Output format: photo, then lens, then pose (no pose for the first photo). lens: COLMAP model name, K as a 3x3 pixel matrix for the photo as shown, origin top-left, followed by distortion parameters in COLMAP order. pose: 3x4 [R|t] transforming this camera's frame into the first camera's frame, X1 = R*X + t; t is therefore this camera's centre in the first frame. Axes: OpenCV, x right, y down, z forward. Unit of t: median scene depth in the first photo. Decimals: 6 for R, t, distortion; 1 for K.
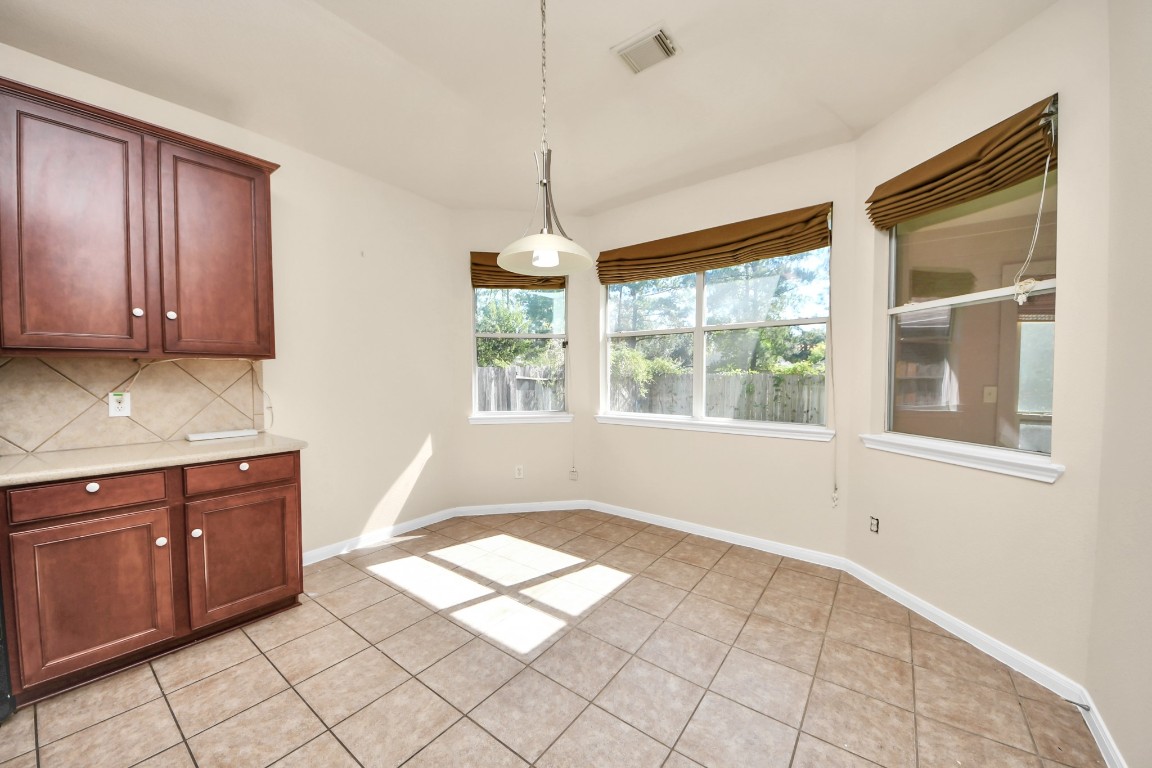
lens RADIAL K [[420.9, 0, 554.4], [0, 420.9, 386.7], [0, 0, 1]] dist [0.001791, -0.004195]
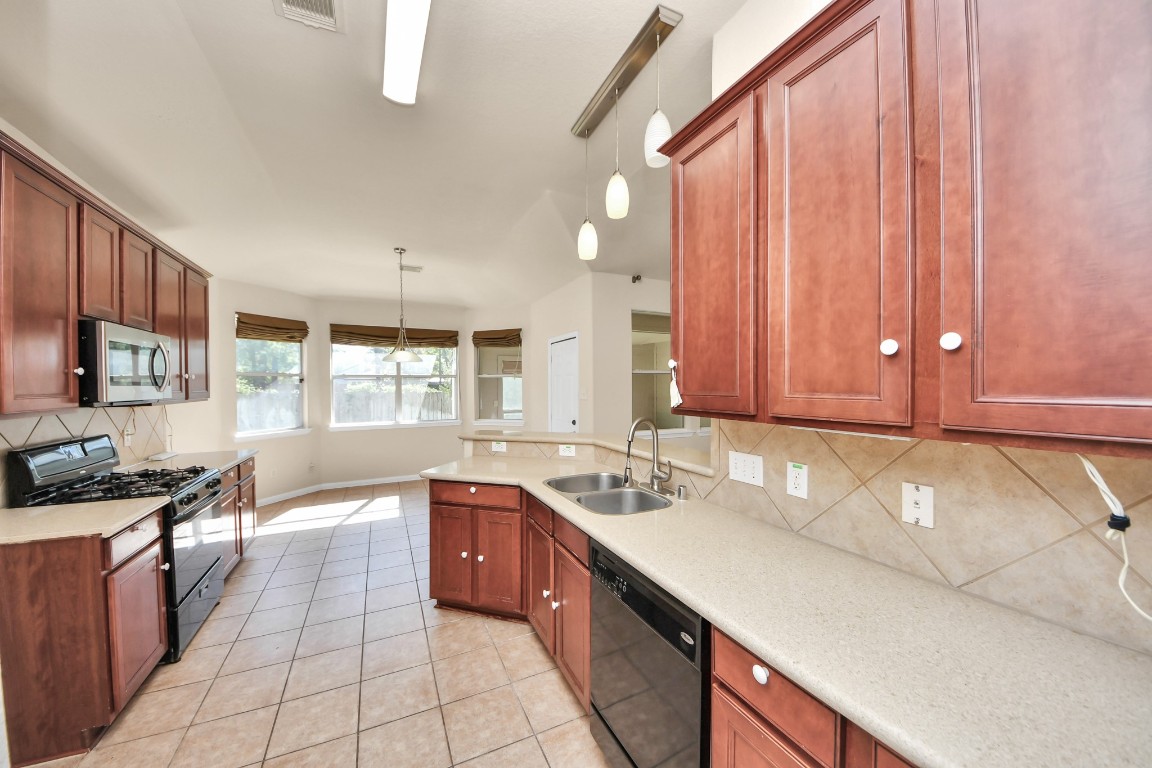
lens RADIAL K [[420.9, 0, 578.2], [0, 420.9, 383.9], [0, 0, 1]] dist [0.001791, -0.004195]
pose [[0.457581, 0.002549, 0.889164, -1.233101], [0.029262, 0.999411, -0.017924, -0.052163], [-0.888686, 0.034220, 0.457237, -0.766029]]
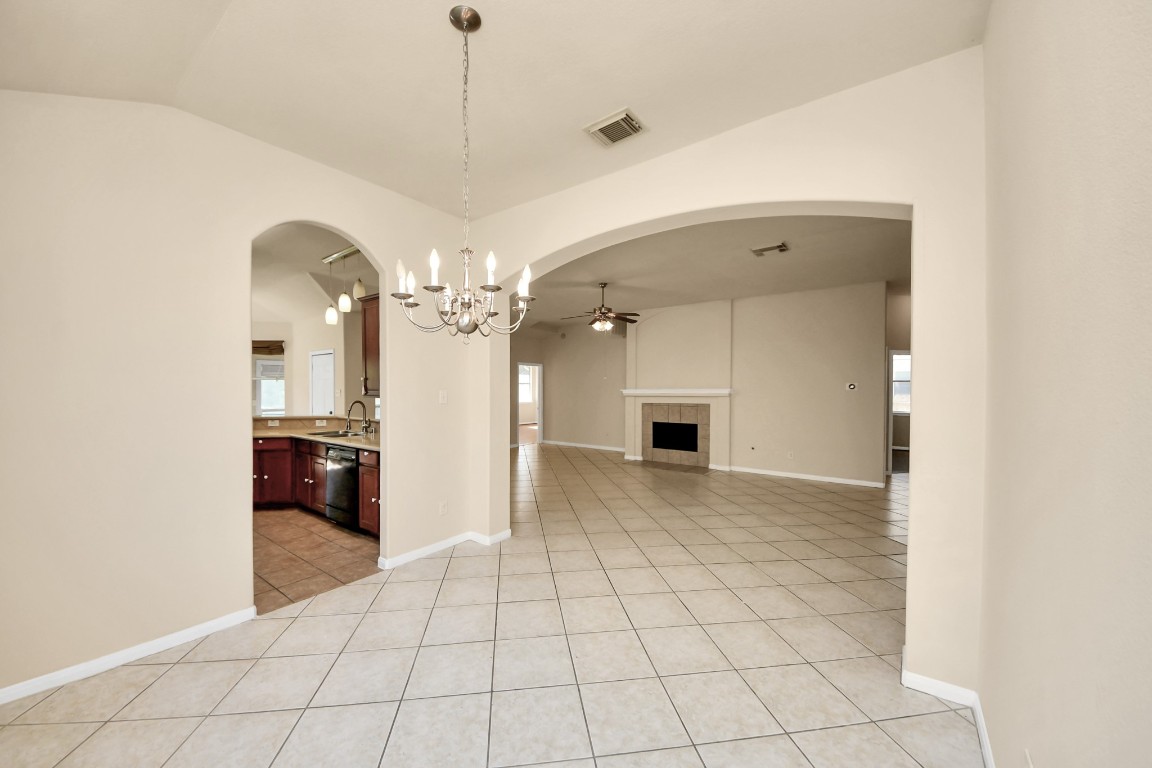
lens RADIAL K [[420.9, 0, 578.0], [0, 420.9, 386.1], [0, 0, 1]] dist [0.001791, -0.004195]
pose [[-0.021263, 0.003669, 0.999767, -2.245794], [0.028597, 0.999586, -0.003060, -0.029834], [-0.999365, 0.028525, -0.021360, -1.386678]]
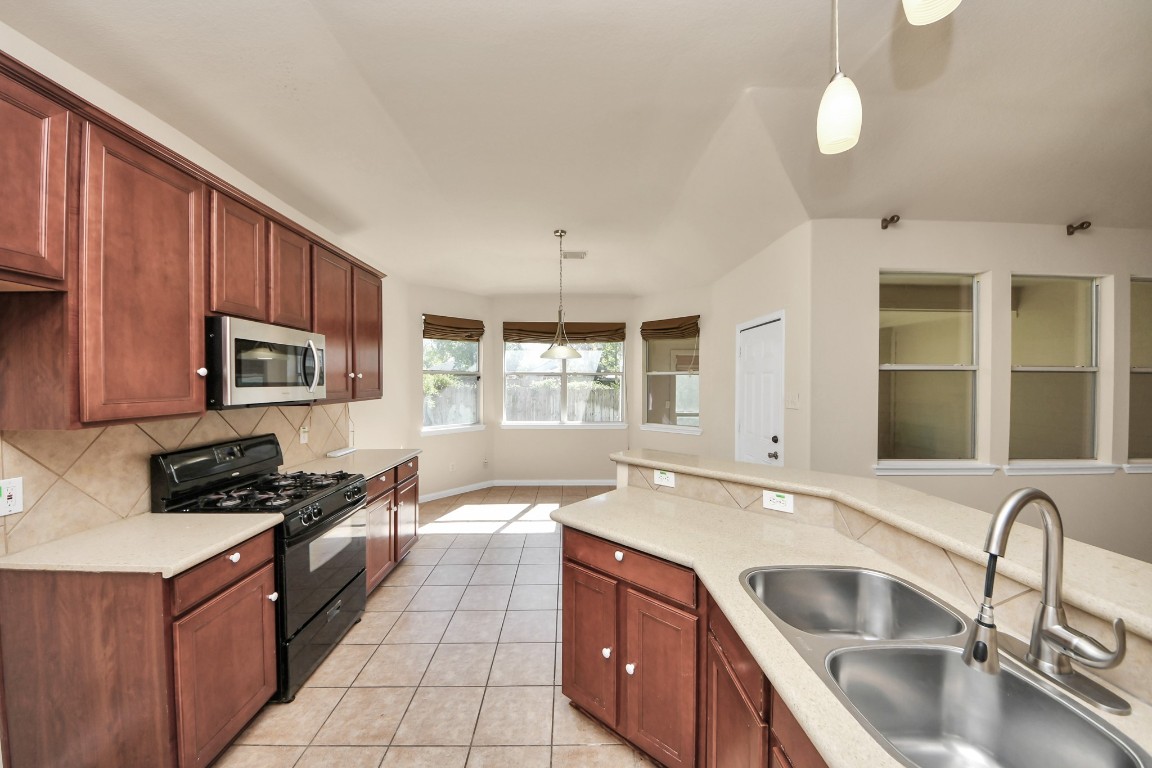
lens RADIAL K [[420.9, 0, 567.4], [0, 420.9, 388.4], [0, 0, 1]] dist [0.001791, -0.004195]
pose [[0.789505, -0.006264, 0.613712, -0.943200], [0.013696, 0.999879, -0.007414, -0.074109], [-0.613591, 0.014259, 0.789495, -0.559049]]
